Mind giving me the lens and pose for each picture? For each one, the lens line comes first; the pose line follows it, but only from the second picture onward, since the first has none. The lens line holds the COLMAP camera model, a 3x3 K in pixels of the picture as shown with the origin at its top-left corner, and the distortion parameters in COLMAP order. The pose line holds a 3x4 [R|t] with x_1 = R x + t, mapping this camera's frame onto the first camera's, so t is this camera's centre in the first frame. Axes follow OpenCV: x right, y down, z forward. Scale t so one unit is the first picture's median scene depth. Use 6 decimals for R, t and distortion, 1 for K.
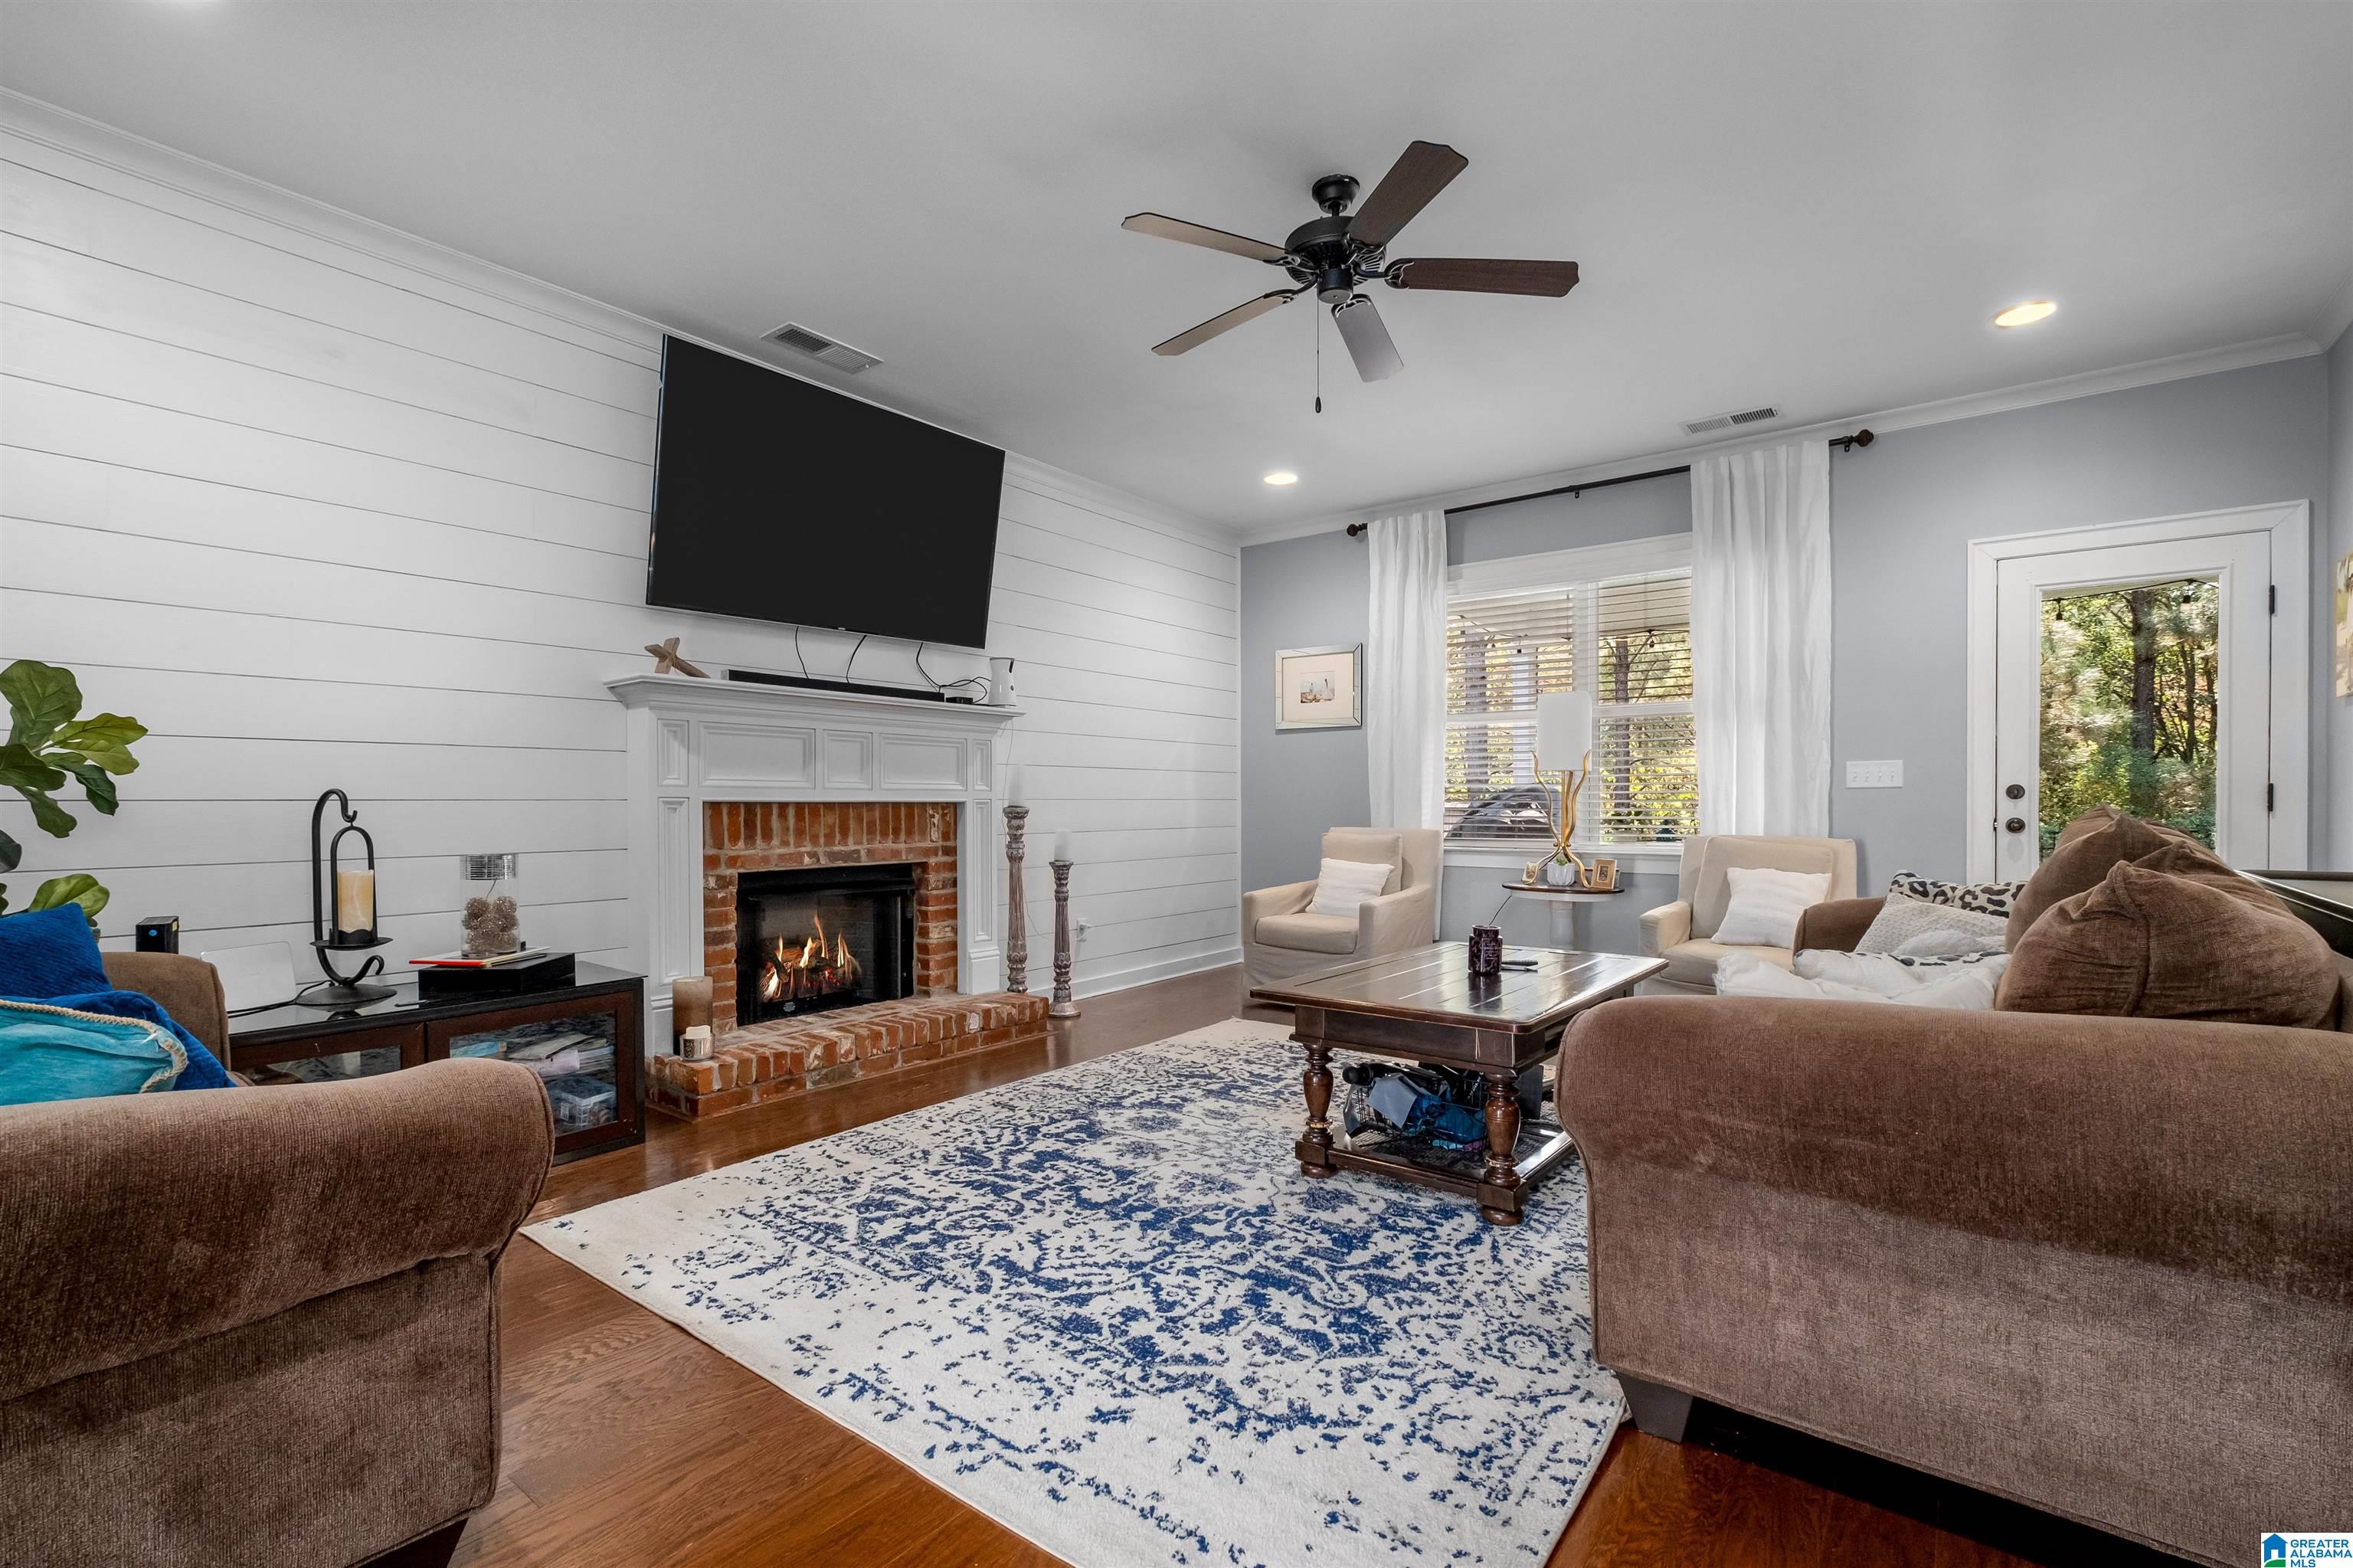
lens RADIAL K [[1042.0, 0, 1170.8], [0, 1042.0, 812.0], [0, 0, 1]] dist [-0.002371, 0.000335]
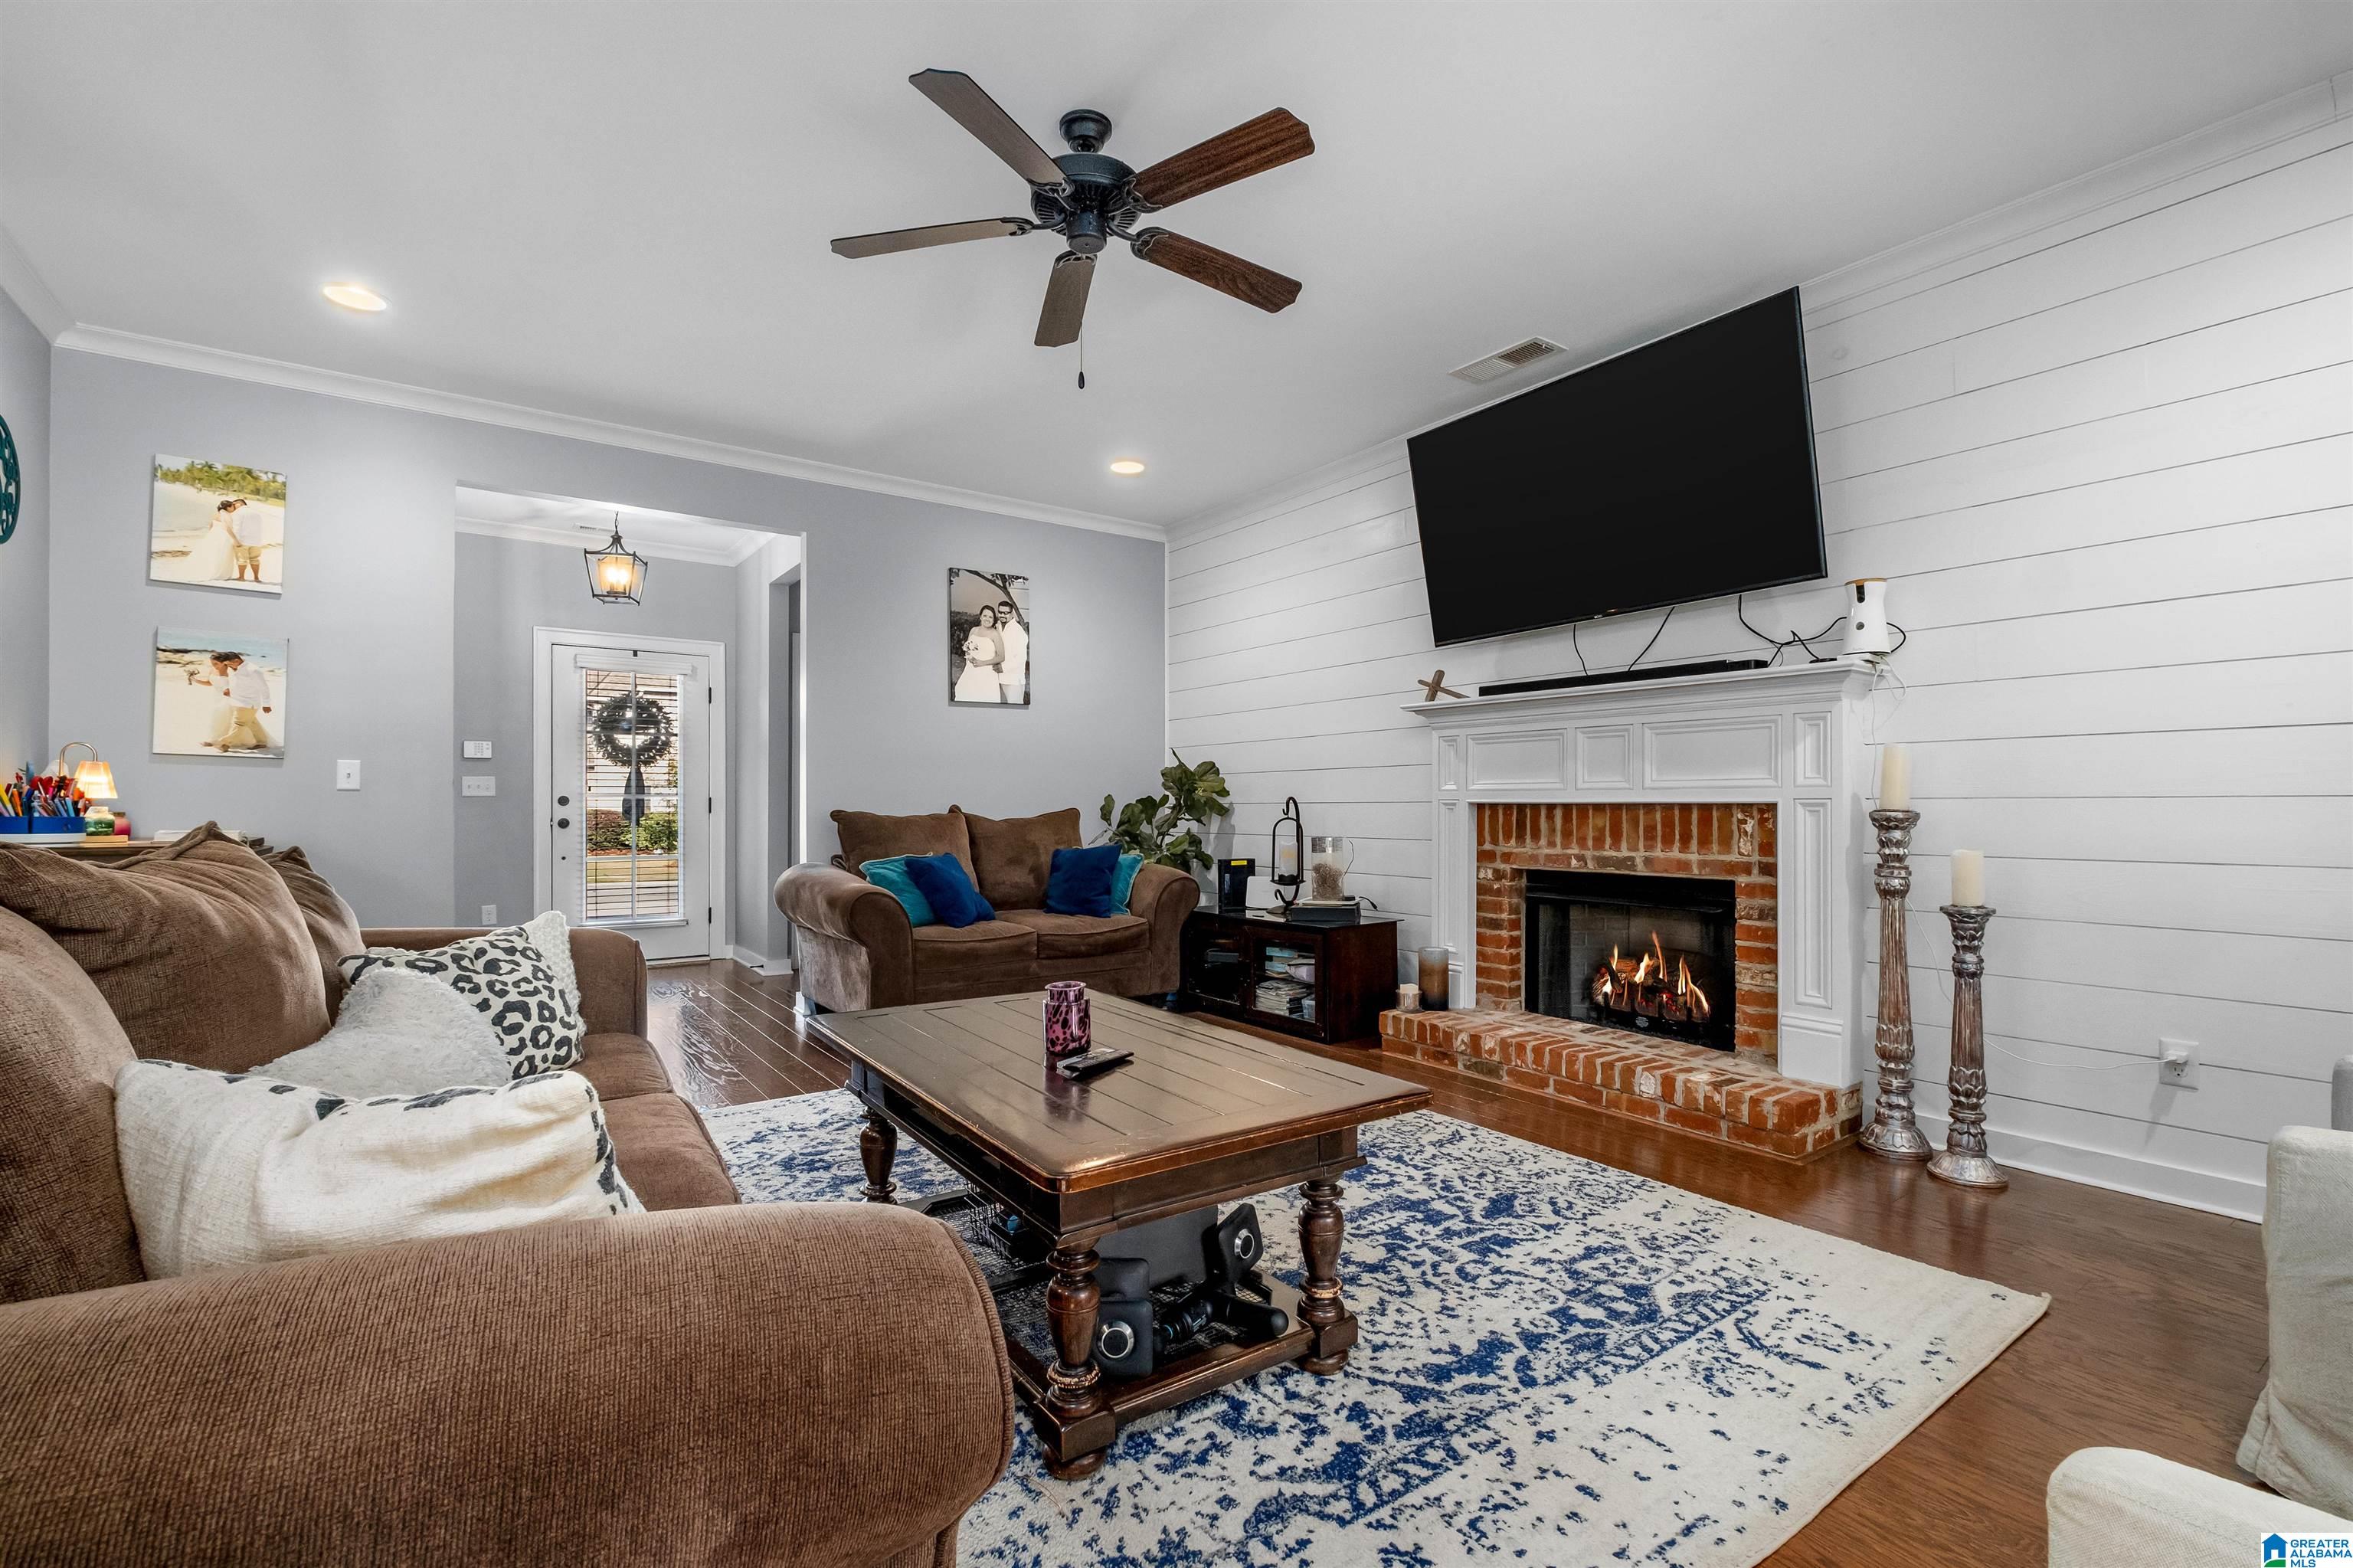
lens RADIAL K [[1043.8, 0, 1185.0], [0, 1043.8, 801.5], [0, 0, 1]] dist [-0.000945, 0.000057]
pose [[-0.289654, -0.002343, -0.957129, 0.687406], [-0.007000, 0.999975, -0.000329, -0.008255], [0.957106, 0.006604, -0.289663, 0.927710]]
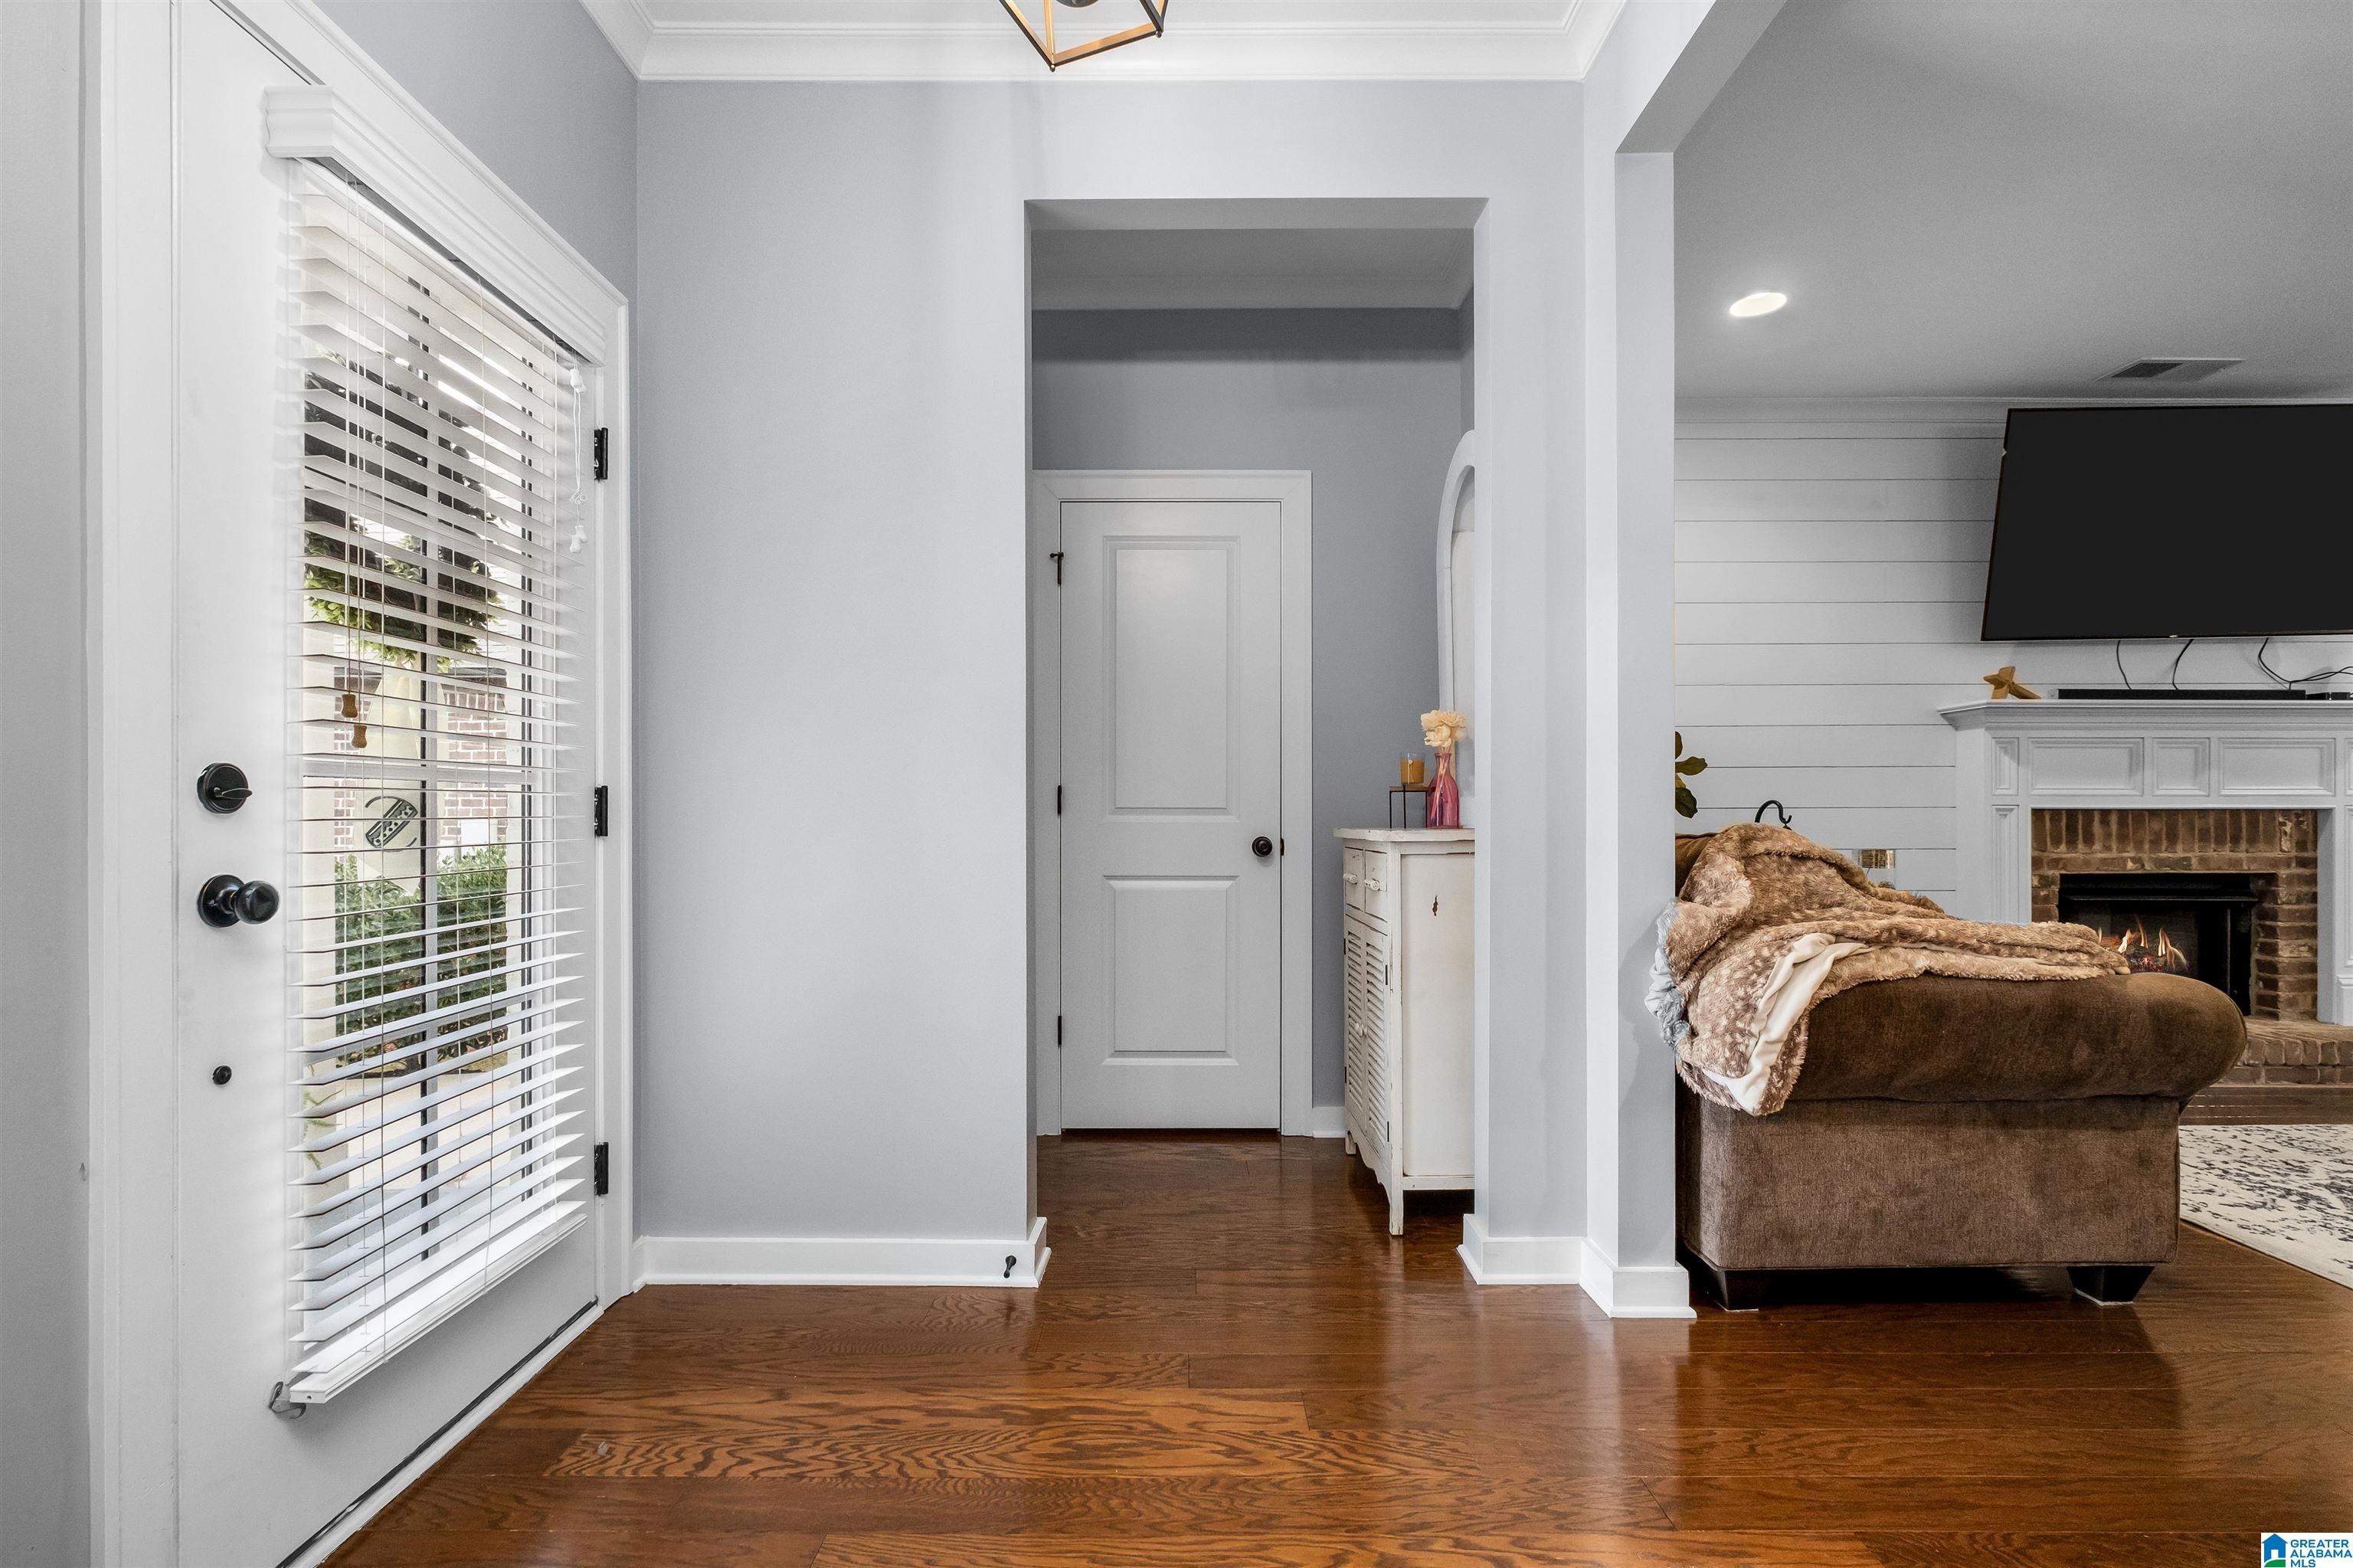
lens RADIAL K [[1042.0, 0, 1170.8], [0, 1042.0, 812.0], [0, 0, 1]] dist [-0.002371, 0.000335]
pose [[0.613174, 0.000675, -0.789948, -0.117658], [-0.005935, 0.999975, -0.003752, 0.003024], [0.789926, 0.006989, 0.613163, -0.379879]]
